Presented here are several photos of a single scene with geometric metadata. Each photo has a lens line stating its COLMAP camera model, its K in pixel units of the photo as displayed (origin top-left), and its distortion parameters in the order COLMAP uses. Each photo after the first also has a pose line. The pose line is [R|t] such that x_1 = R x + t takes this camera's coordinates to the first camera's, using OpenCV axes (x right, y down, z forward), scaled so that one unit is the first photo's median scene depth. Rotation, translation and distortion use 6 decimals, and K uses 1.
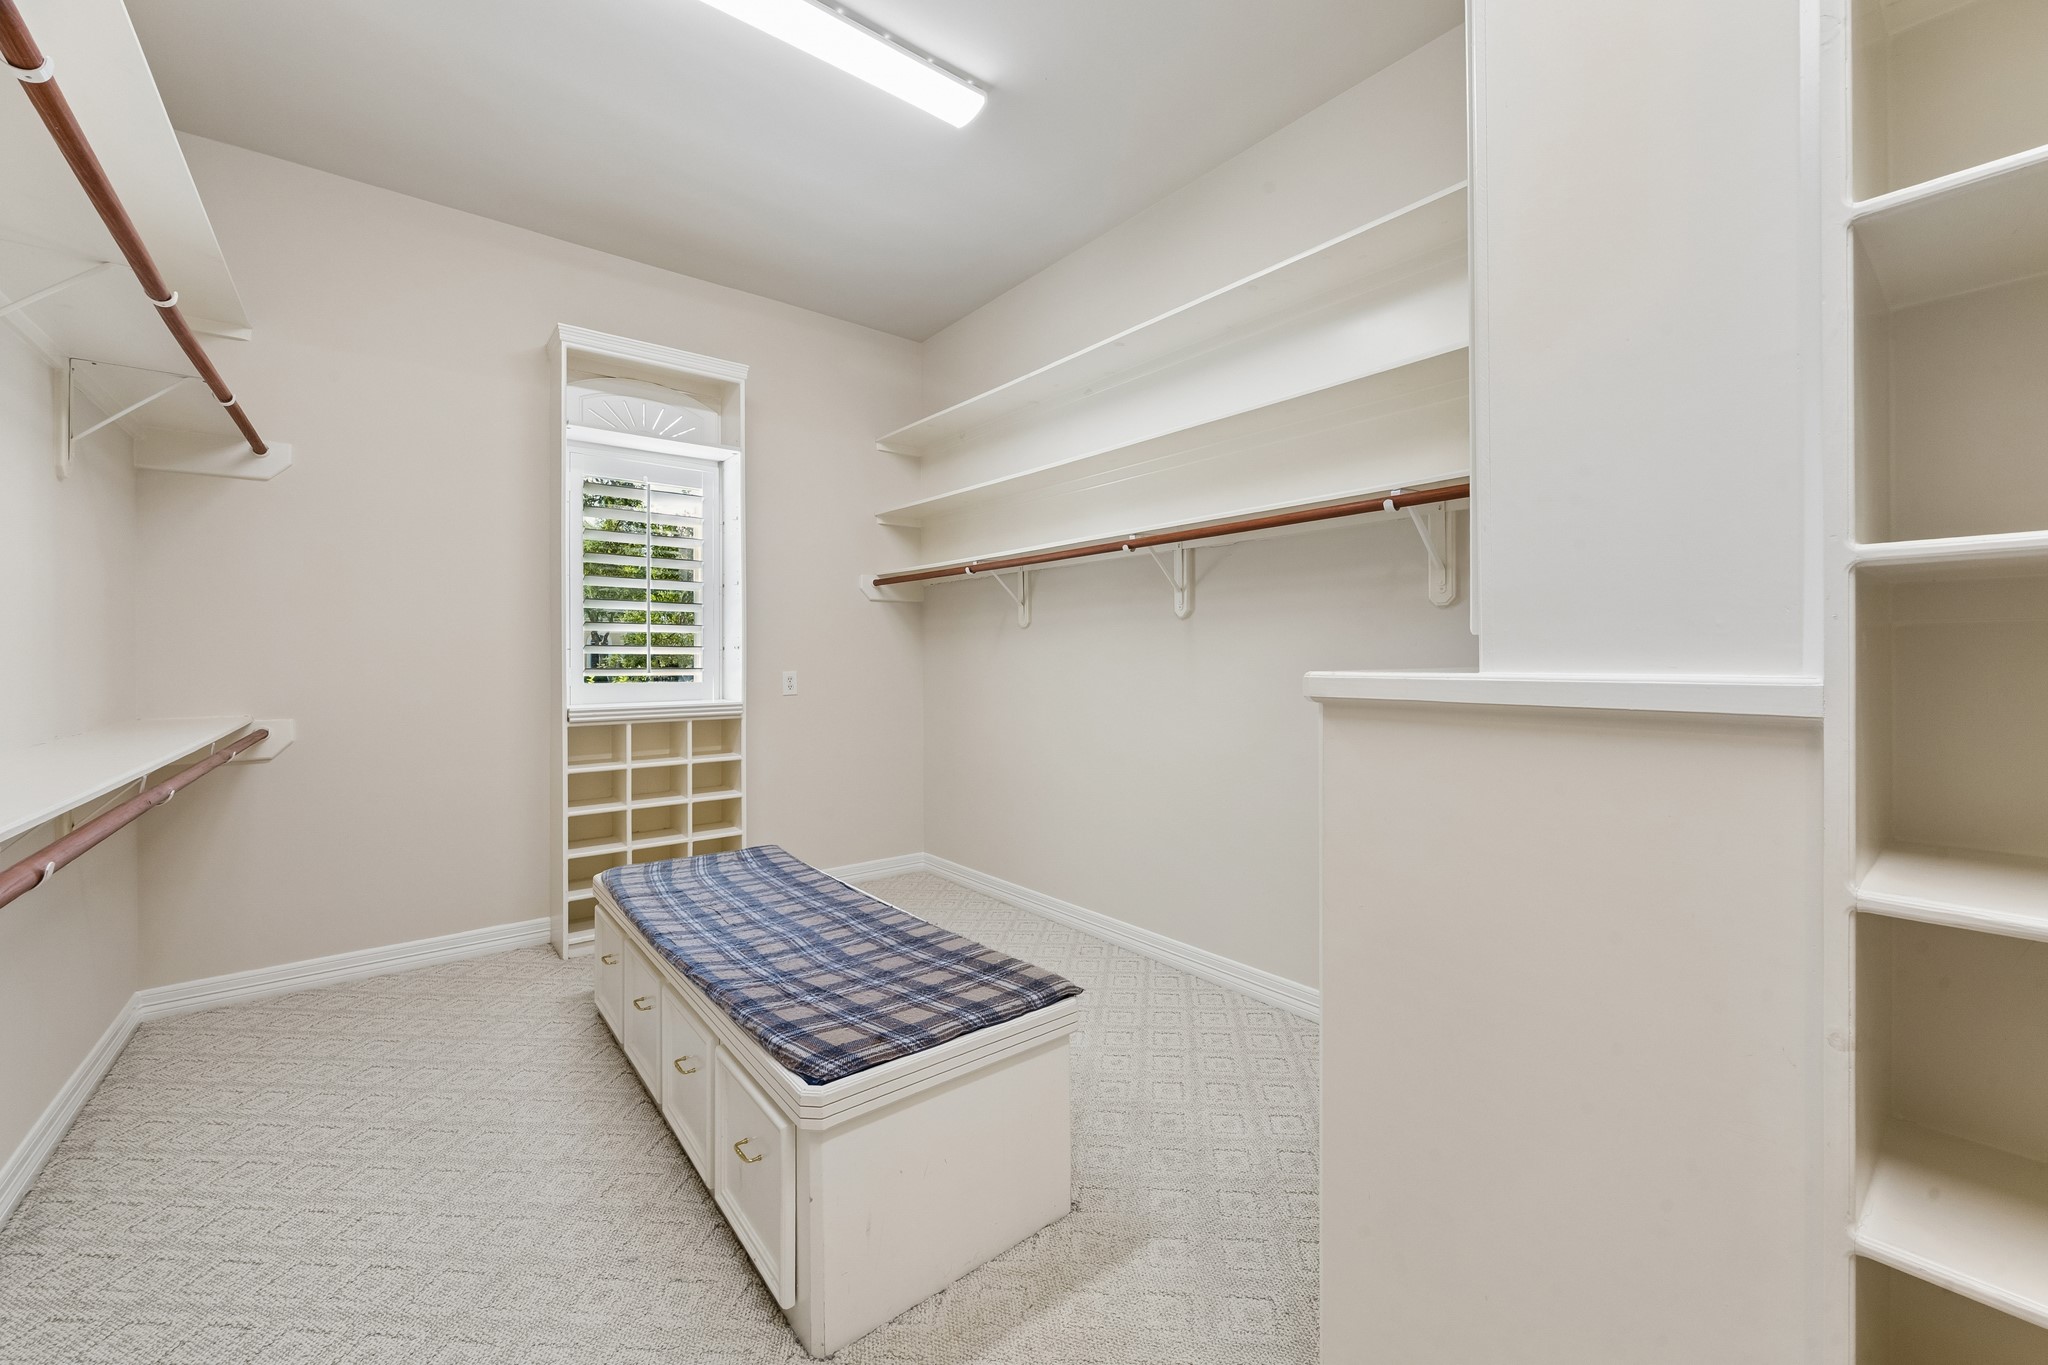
lens RADIAL K [[799.3, 0, 1024.0], [0, 799.3, 669.6], [0, 0, 1]] dist [0.001555, 0.000241]
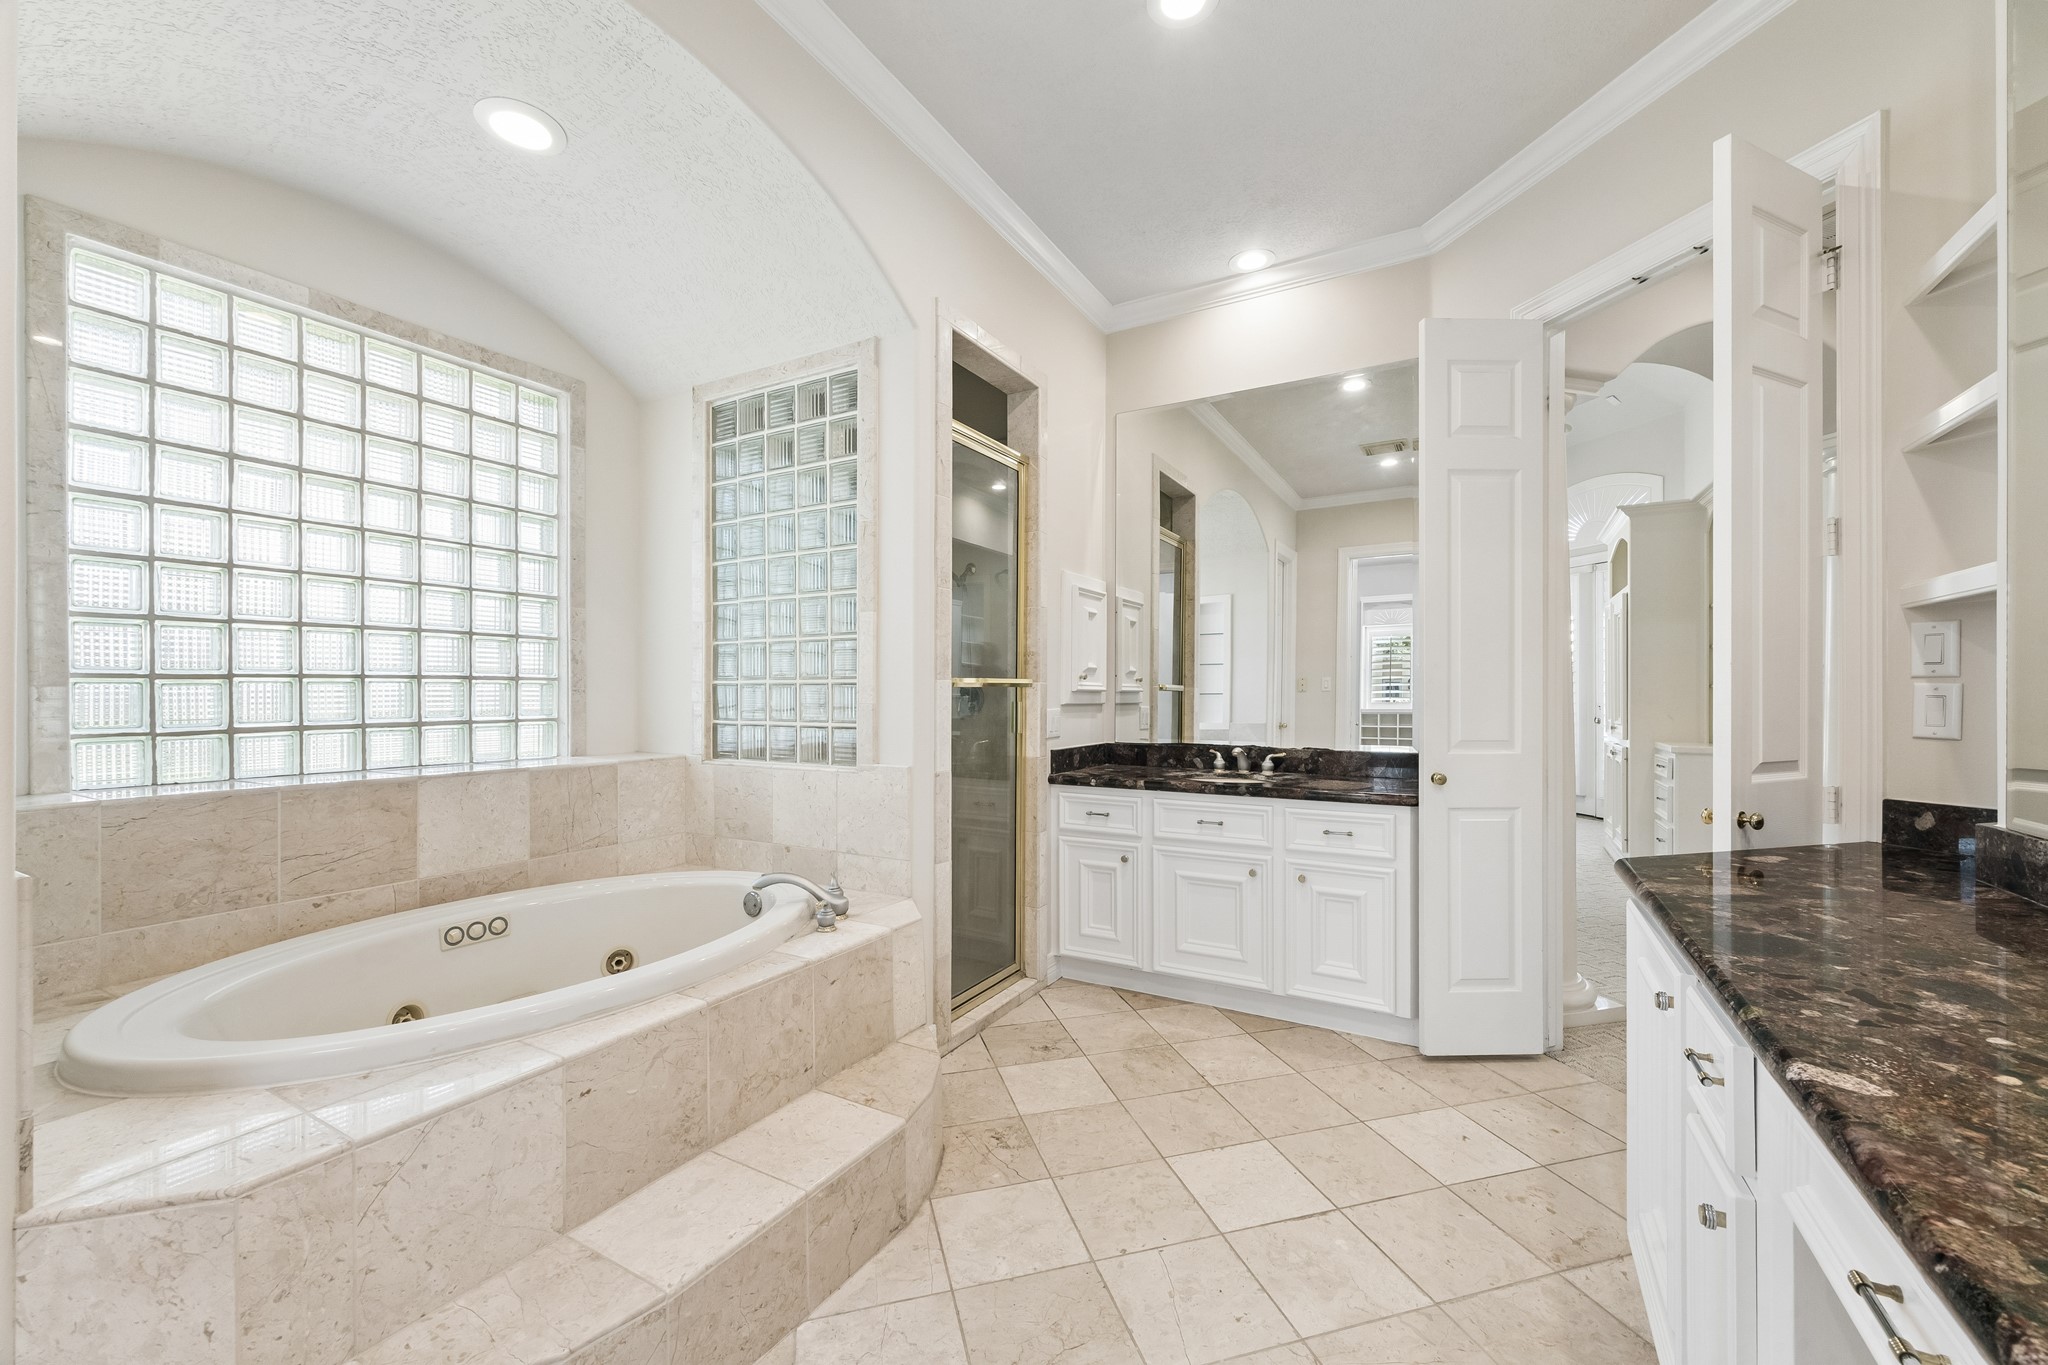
lens RADIAL K [[799.3, 0, 1025.2], [0, 799.3, 689.5], [0, 0, 1]] dist [0.001555, 0.000241]
pose [[0.364649, -0.000114, -0.931145, 1.921973], [-0.005809, 0.999980, -0.002397, -0.015738], [0.931127, 0.006283, 0.364641, -1.459838]]
